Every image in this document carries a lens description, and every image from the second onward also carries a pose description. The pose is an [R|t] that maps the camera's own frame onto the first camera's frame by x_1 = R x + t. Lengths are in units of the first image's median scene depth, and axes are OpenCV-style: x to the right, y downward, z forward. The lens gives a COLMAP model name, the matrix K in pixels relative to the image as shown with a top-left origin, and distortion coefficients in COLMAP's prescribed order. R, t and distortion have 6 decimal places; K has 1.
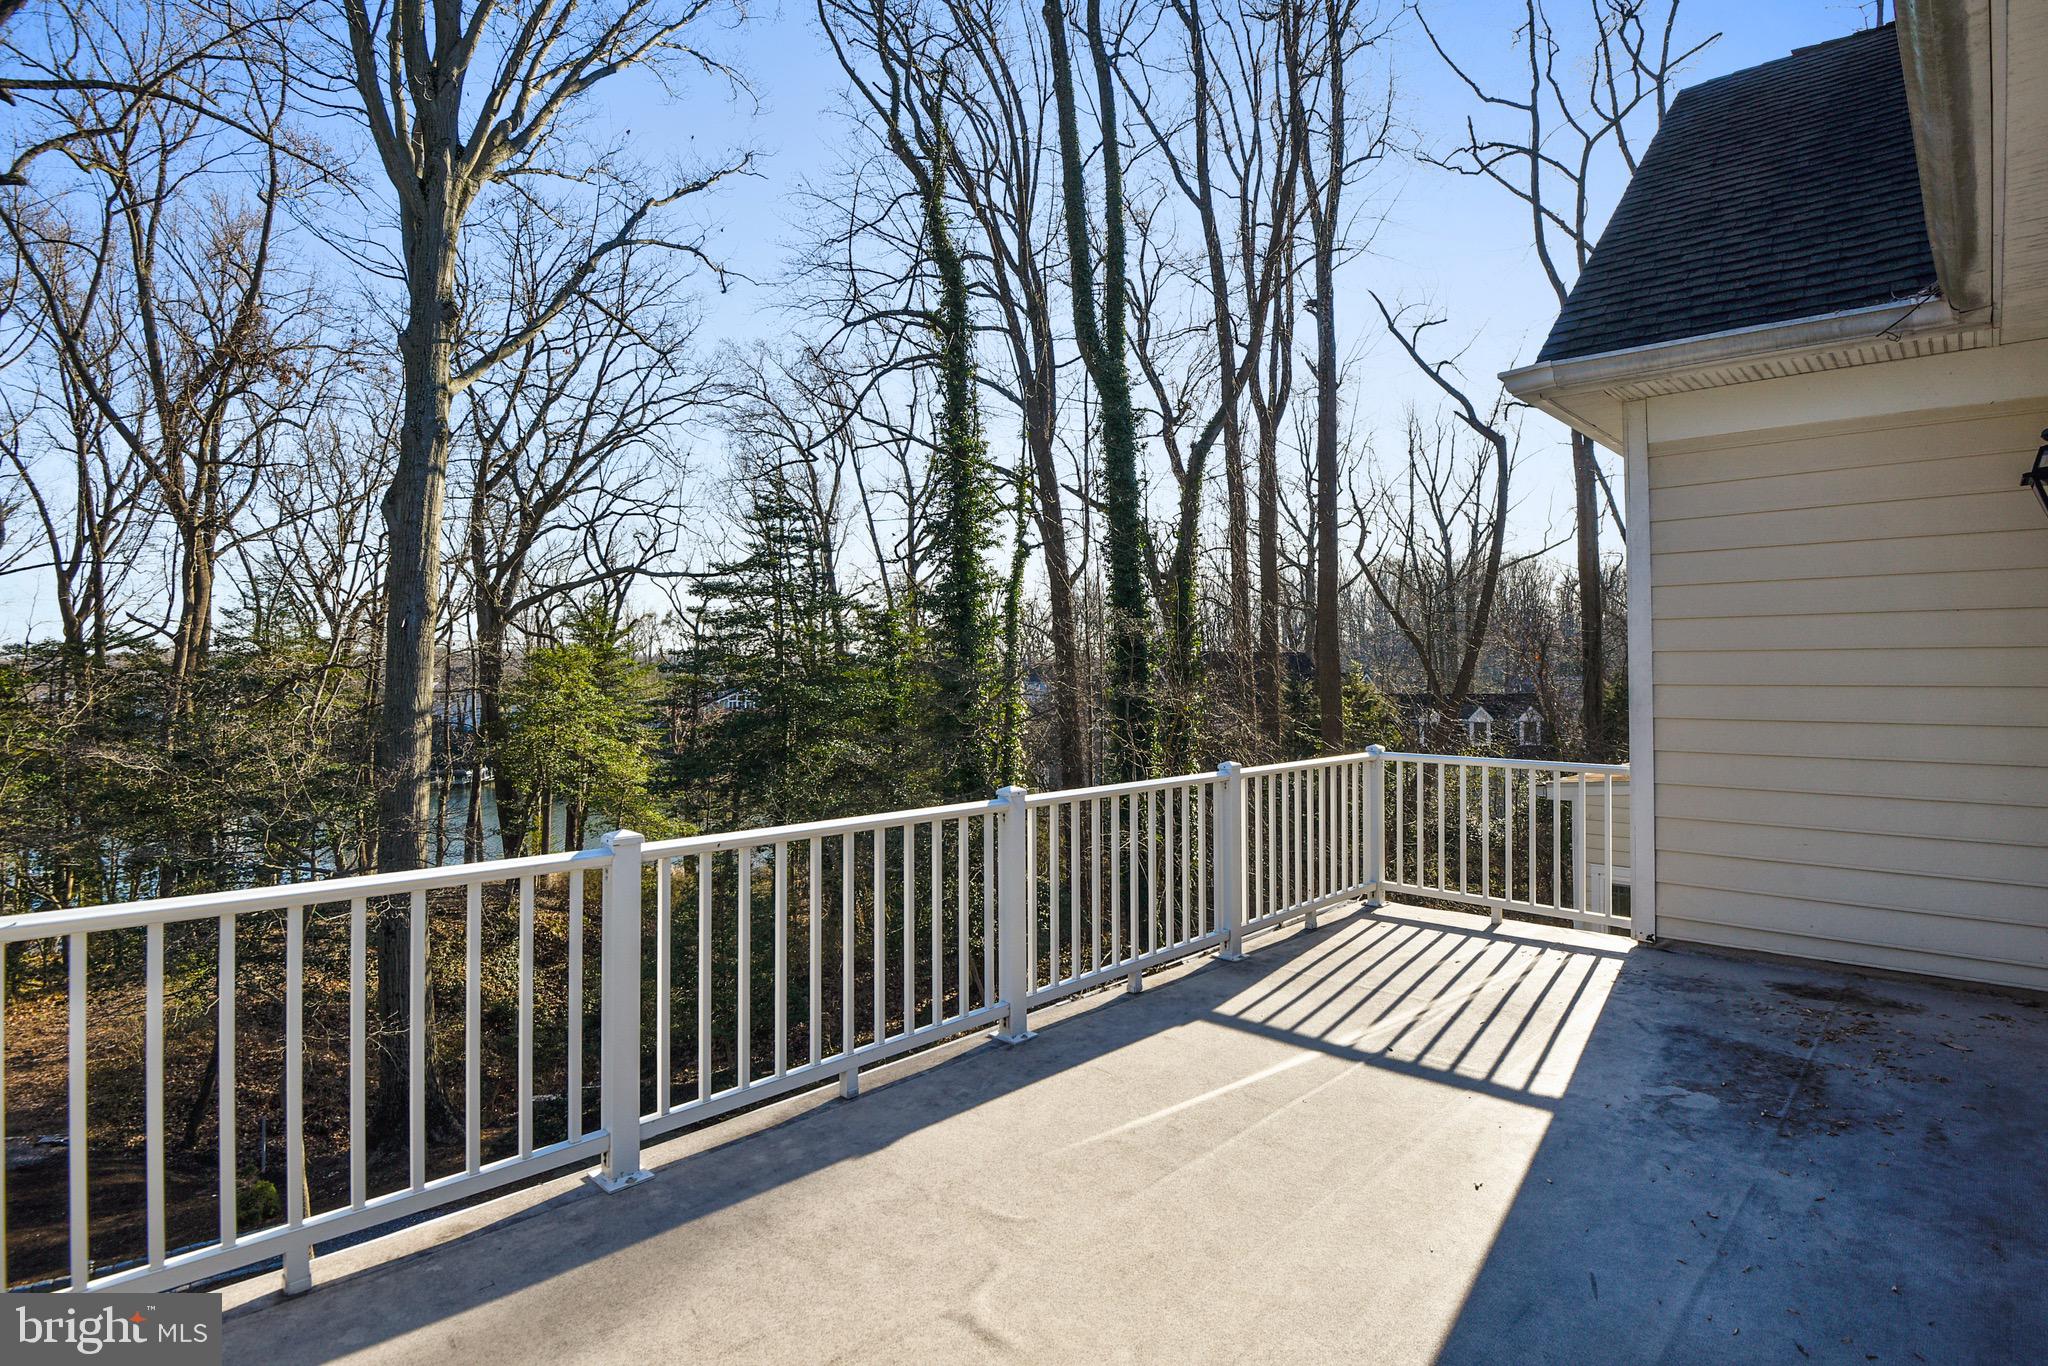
lens RADIAL K [[1002.1, 0, 1065.1], [0, 1002.1, 678.0], [0, 0, 1]] dist [-0.046842, -0.000114]
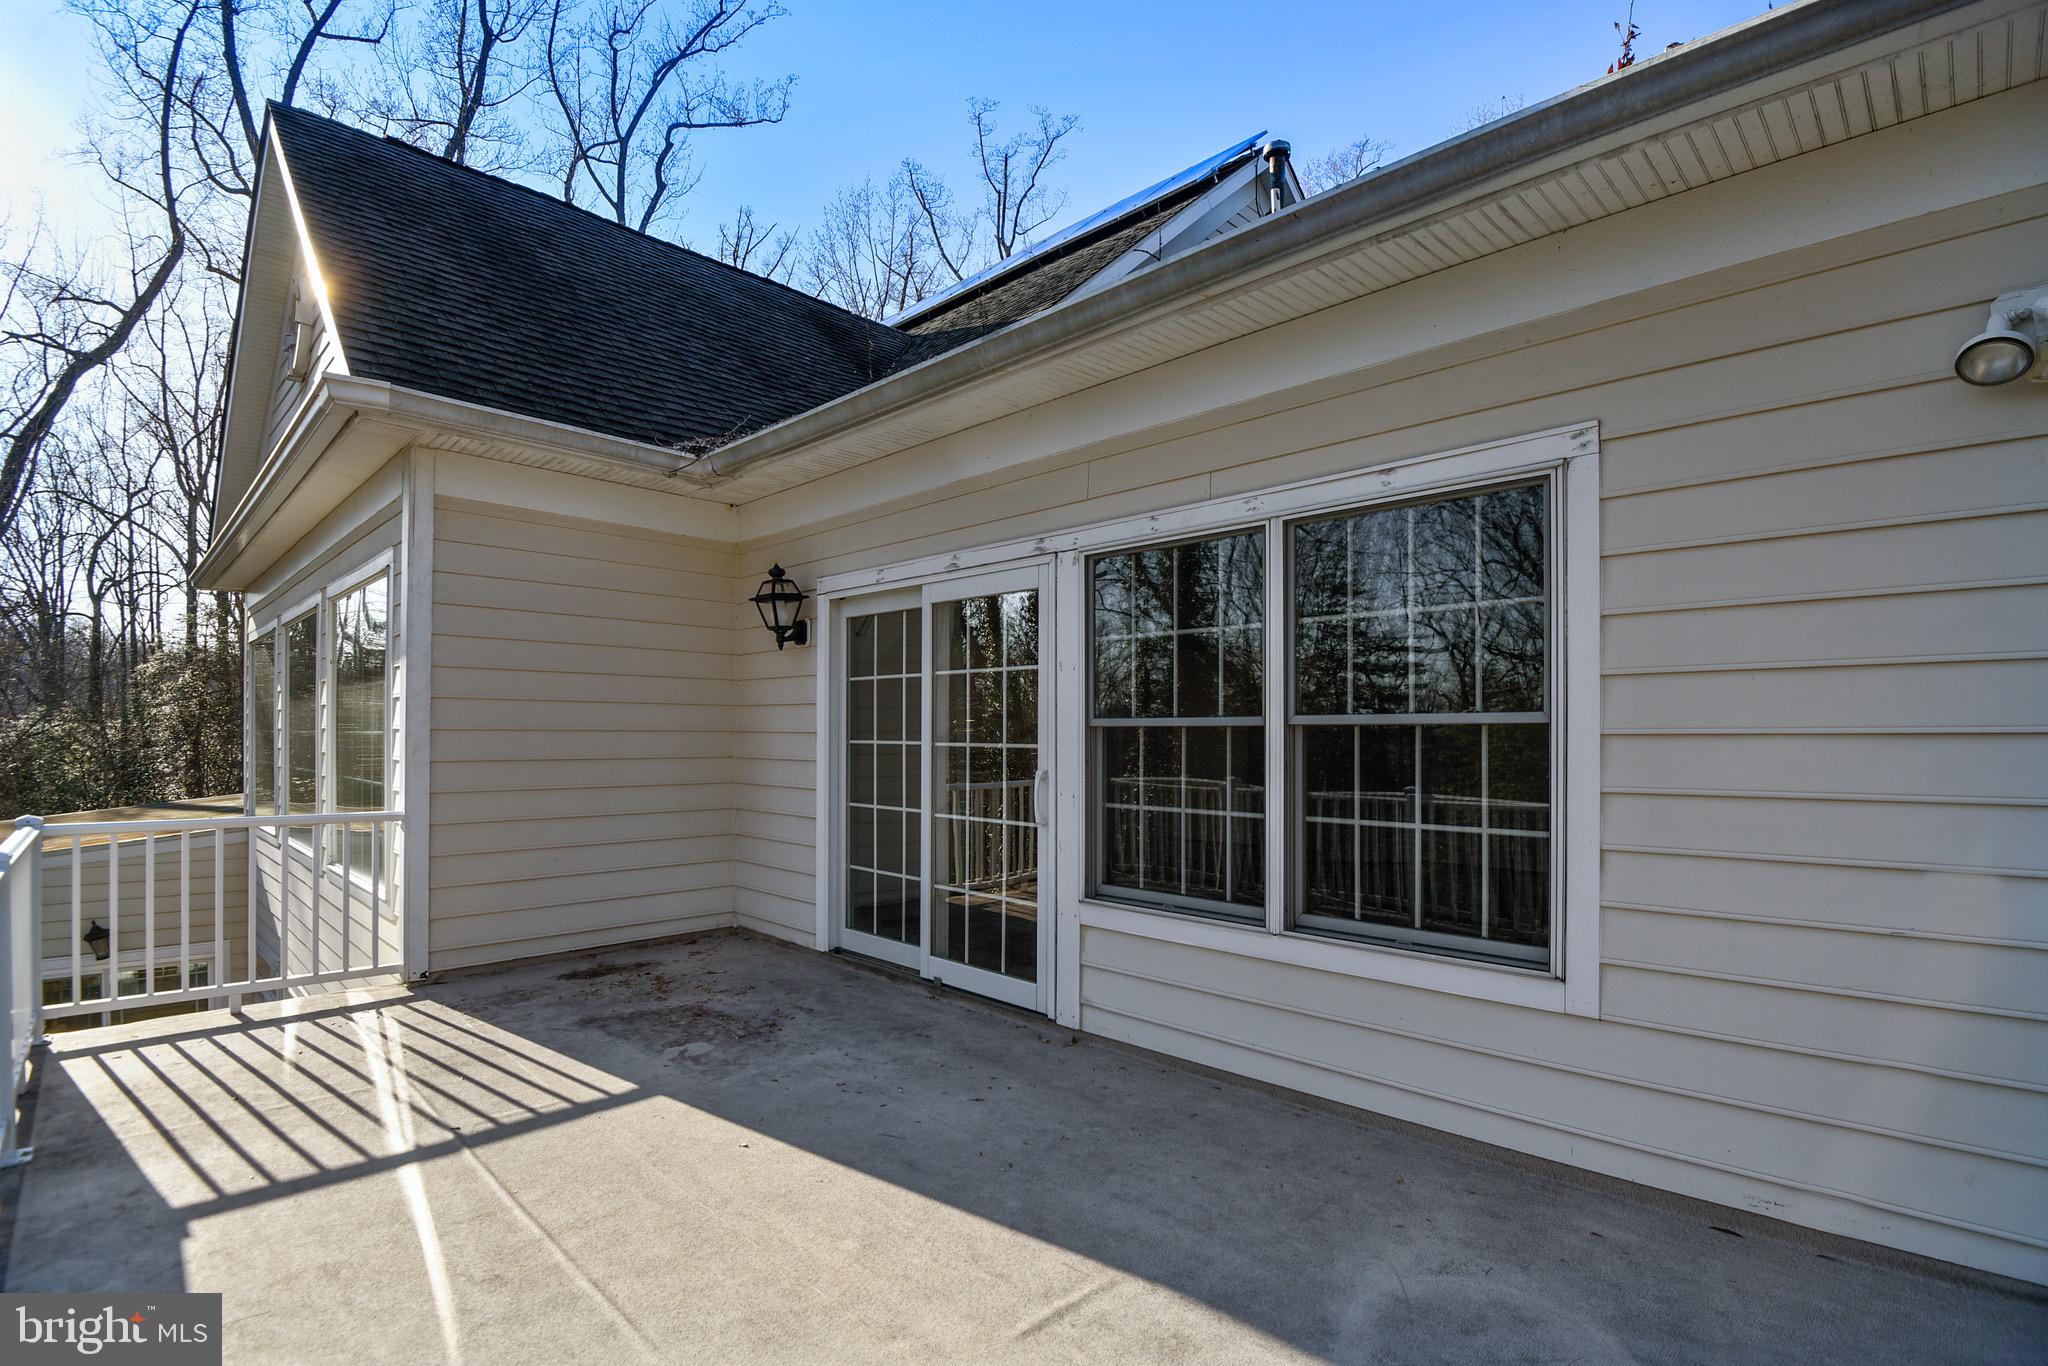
lens RADIAL K [[940.9, 0, 1044.3], [0, 940.9, 688.5], [0, 0, 1]] dist [-0.009409, -0.014910]
pose [[0.016748, 0.048154, 0.998700, -0.547607], [-0.001268, 0.998840, -0.048139, 0.011328], [-0.999859, -0.000460, 0.016790, 0.455035]]
